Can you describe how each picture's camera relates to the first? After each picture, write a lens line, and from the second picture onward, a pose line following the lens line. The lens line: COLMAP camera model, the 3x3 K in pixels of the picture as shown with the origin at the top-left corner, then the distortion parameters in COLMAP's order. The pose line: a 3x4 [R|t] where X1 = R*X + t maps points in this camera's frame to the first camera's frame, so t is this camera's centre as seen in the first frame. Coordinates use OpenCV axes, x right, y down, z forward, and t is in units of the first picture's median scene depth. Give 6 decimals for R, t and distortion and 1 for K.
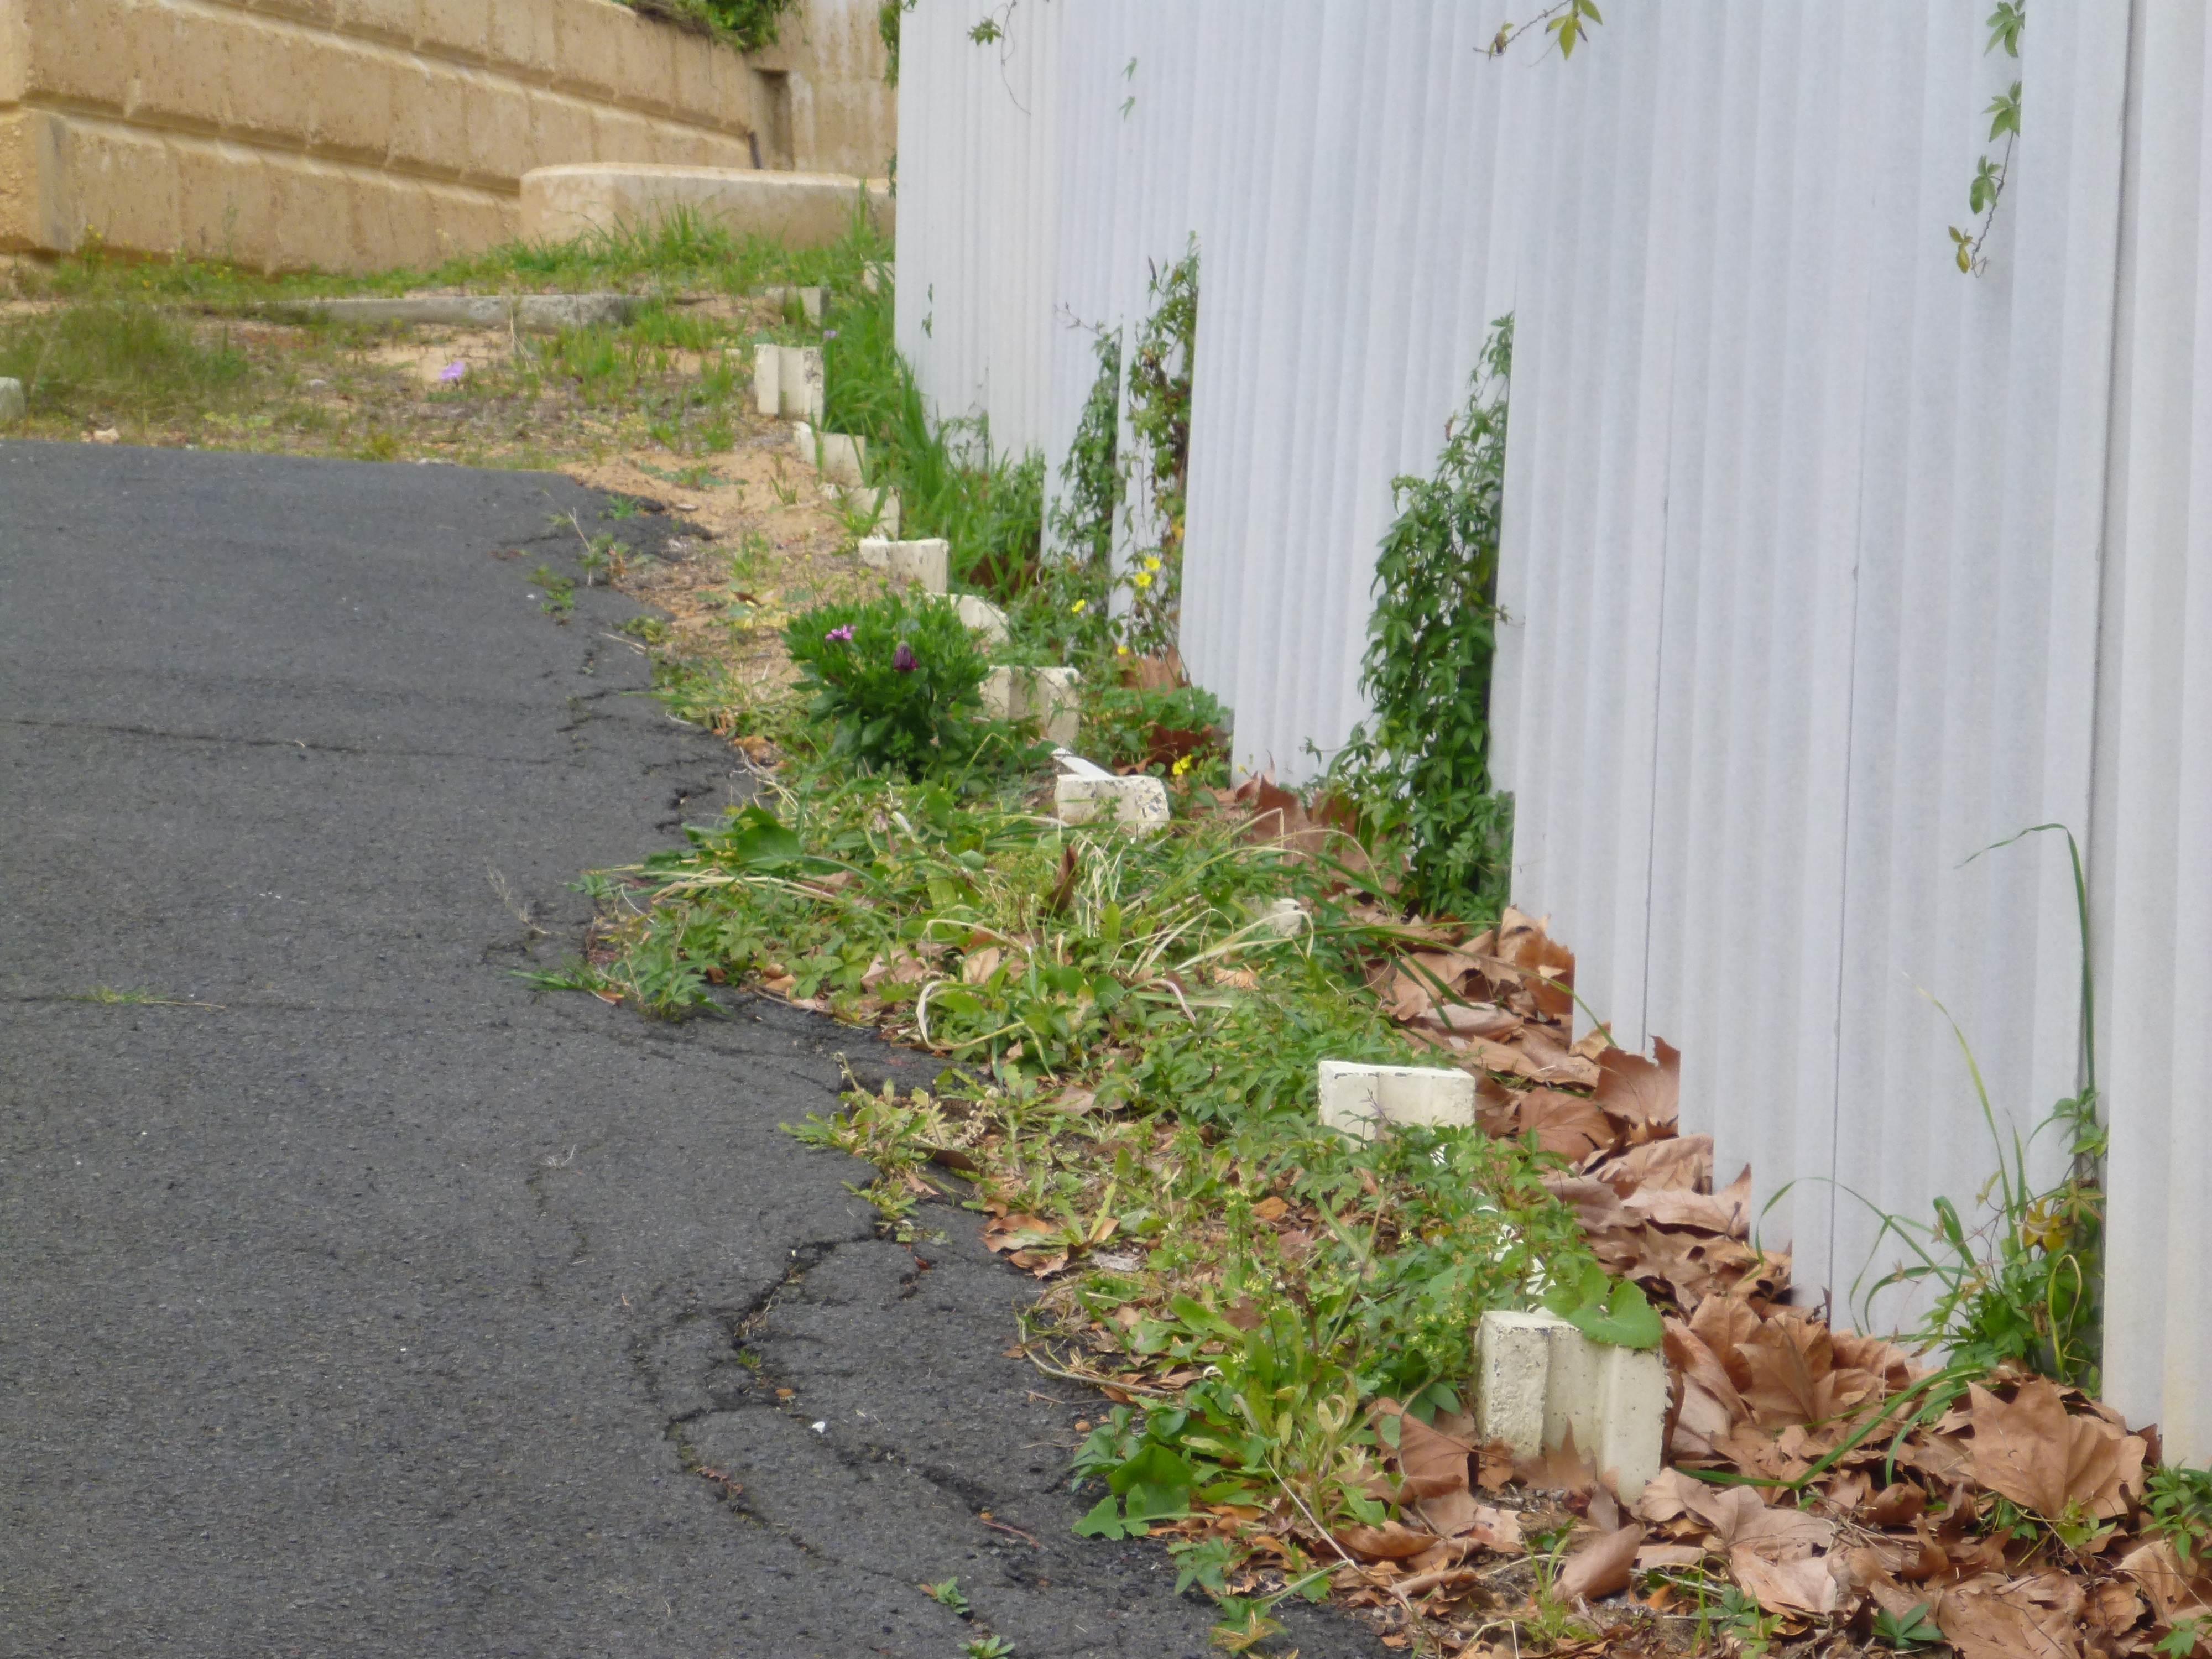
lens RADIAL K [[7895.5, 0, 1106.0], [0, 7895.5, 829.5], [0, 0, 1]] dist [1.438124, -25.894213]
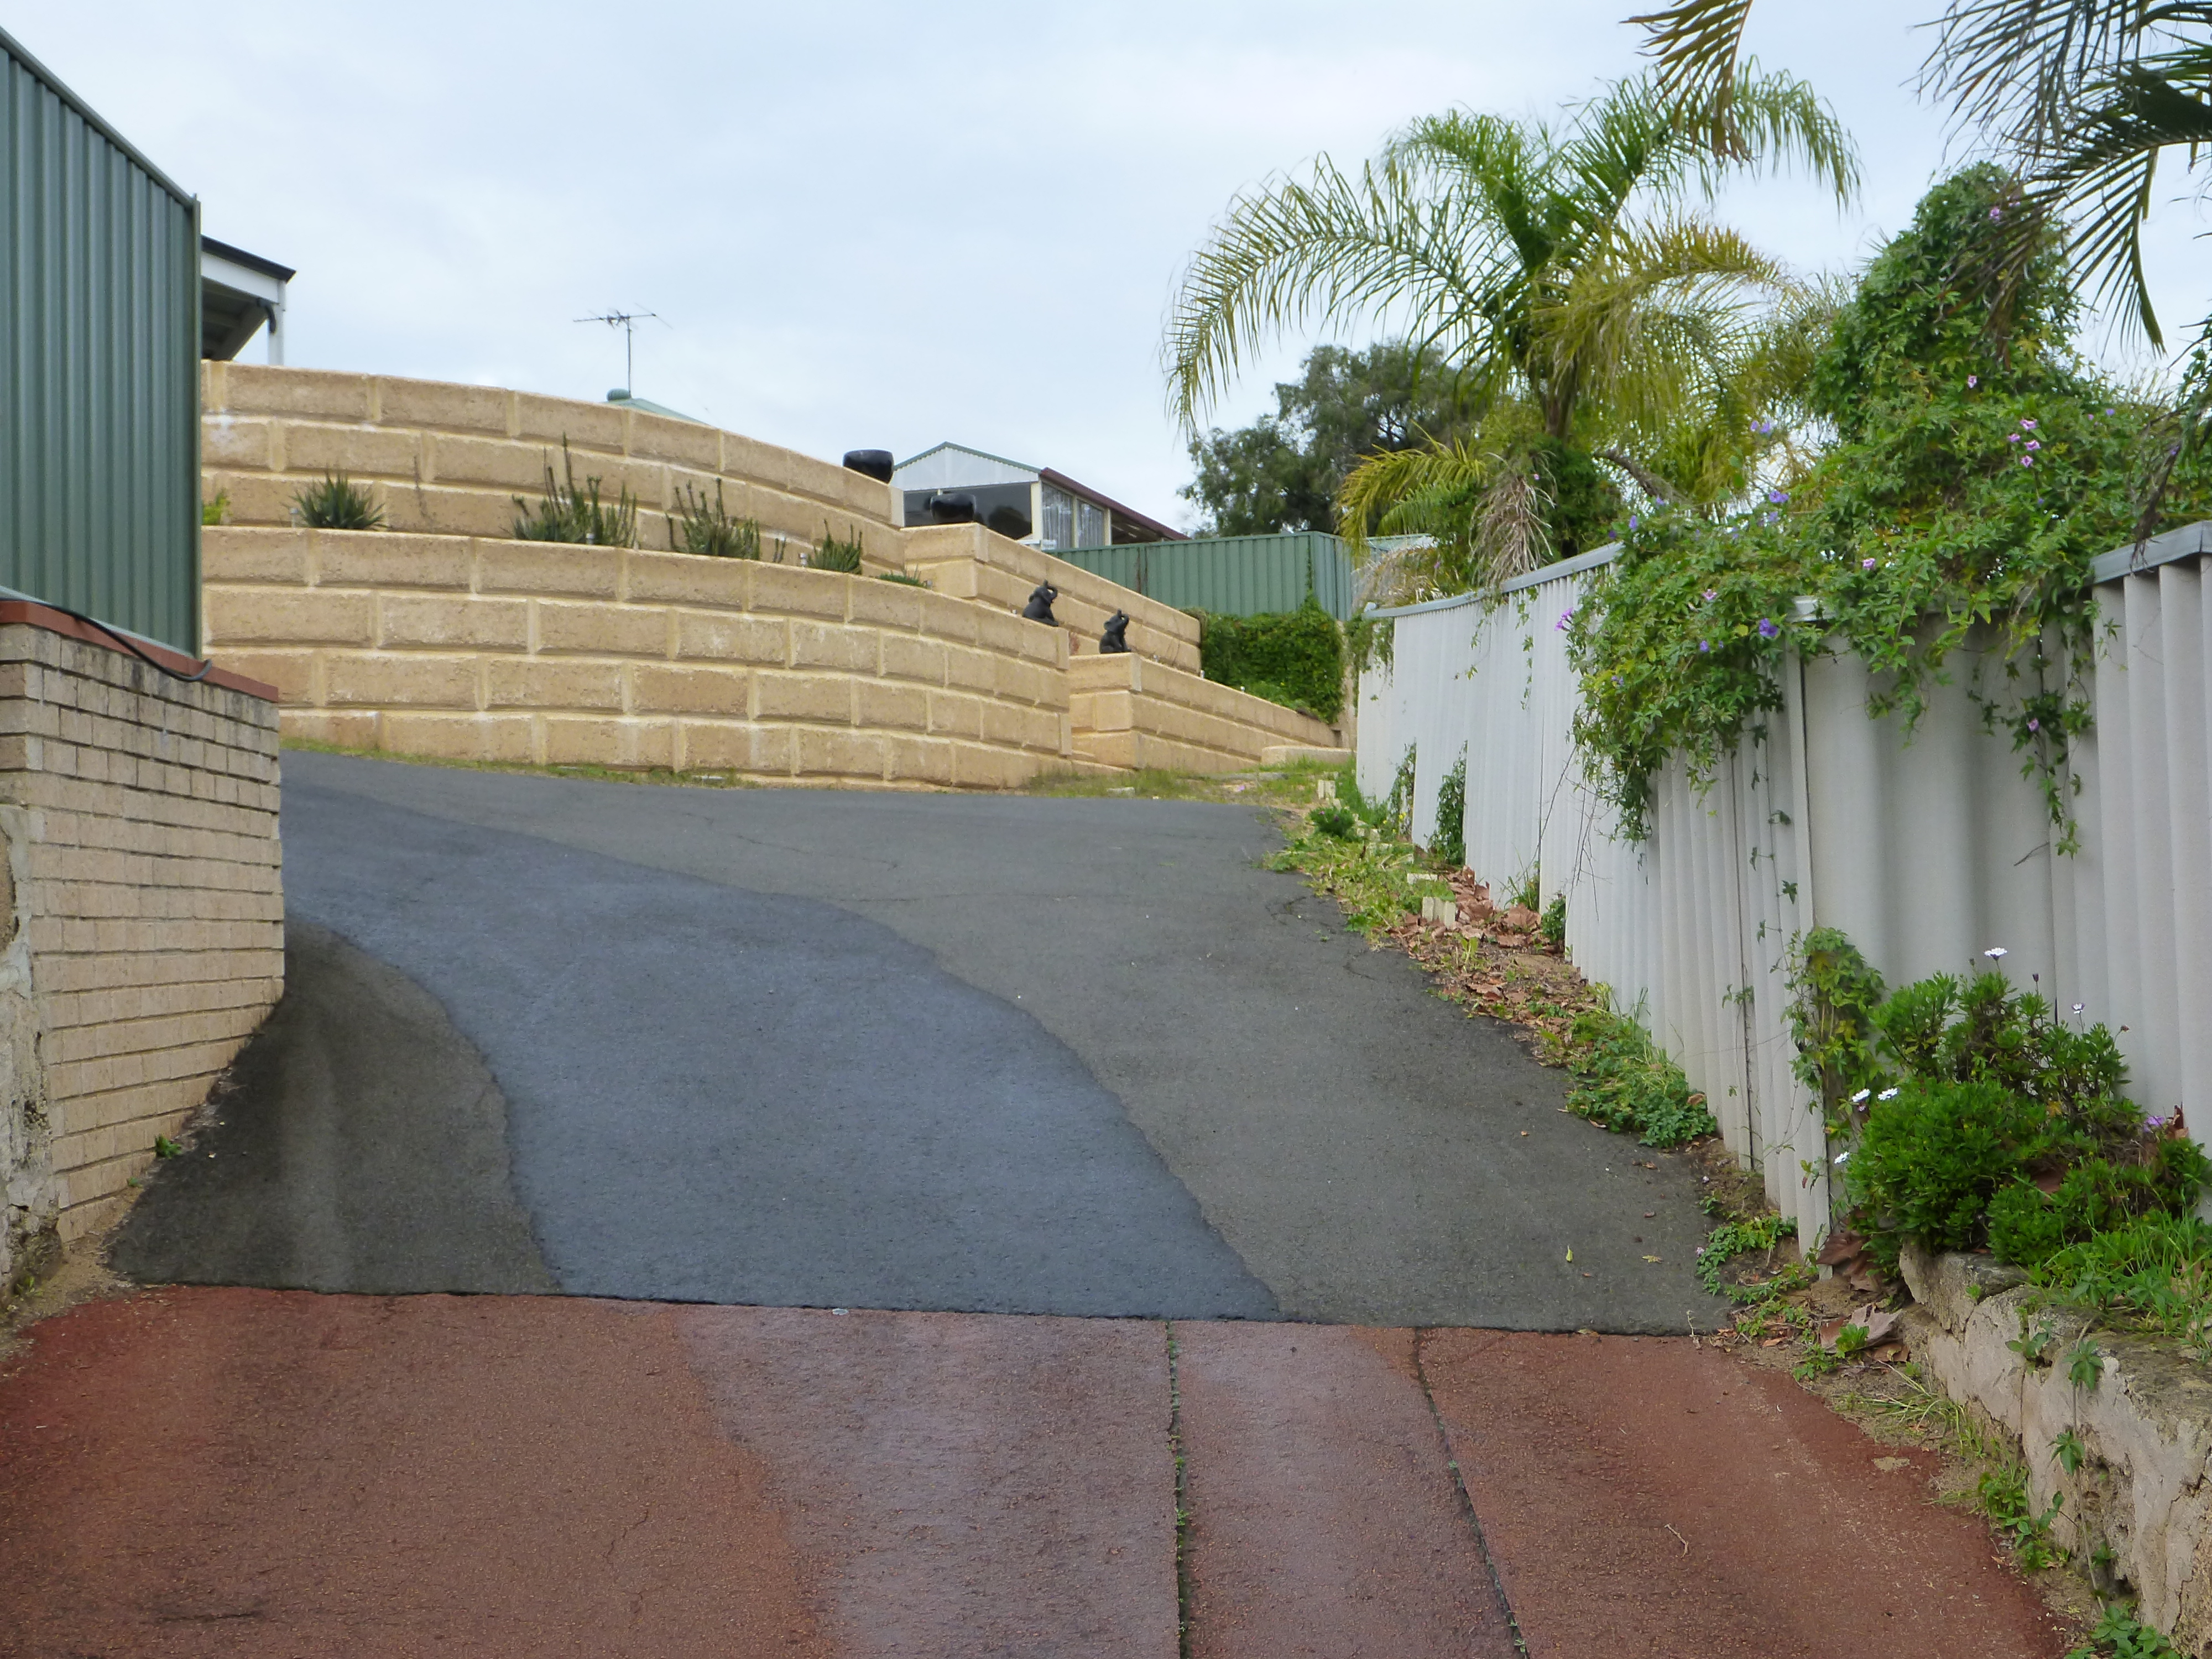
lens RADIAL K [[2705.2, 0, 1106.0], [0, 2705.2, 829.5], [0, 0, 1]] dist [-0.043035, -0.040602]
pose [[0.991009, 0.003856, -0.133738, 0.034129], [-0.013059, 0.997600, -0.068004, 0.061481], [0.133155, 0.069139, 0.988681, -0.362075]]
